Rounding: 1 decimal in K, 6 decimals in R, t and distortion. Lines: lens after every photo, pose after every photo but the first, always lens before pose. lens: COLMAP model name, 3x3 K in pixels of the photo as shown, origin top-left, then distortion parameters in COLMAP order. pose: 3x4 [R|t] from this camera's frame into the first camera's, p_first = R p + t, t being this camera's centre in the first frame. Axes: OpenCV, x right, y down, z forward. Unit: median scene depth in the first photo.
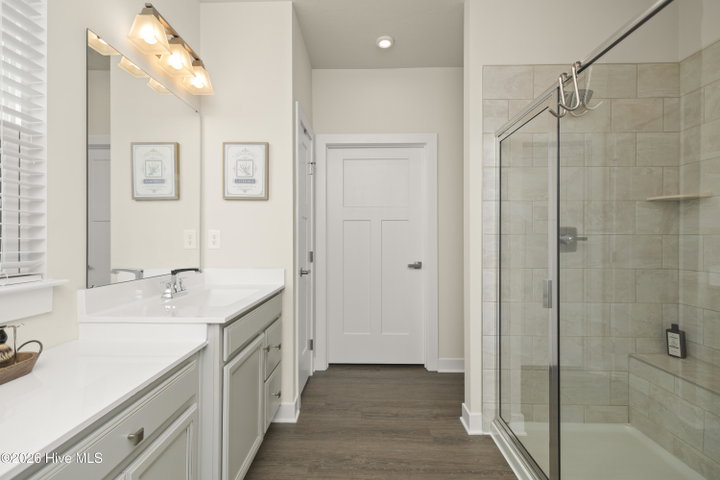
lens RADIAL K [[351.1, 0, 360.2], [0, 351.1, 246.5], [0, 0, 1]] dist [0.003479, -0.000055]
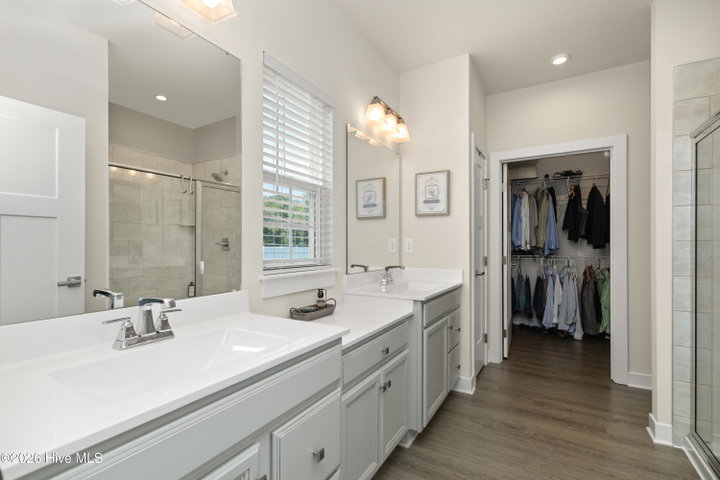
lens RADIAL K [[333.2, 0, 359.0], [0, 333.2, 241.4], [0, 0, 1]] dist [0.005481, -0.000148]
pose [[0.876054, -0.006031, -0.482176, 0.035711], [-0.010277, 0.999461, -0.031173, 0.004448], [0.482104, 0.032265, 0.875520, -0.228726]]
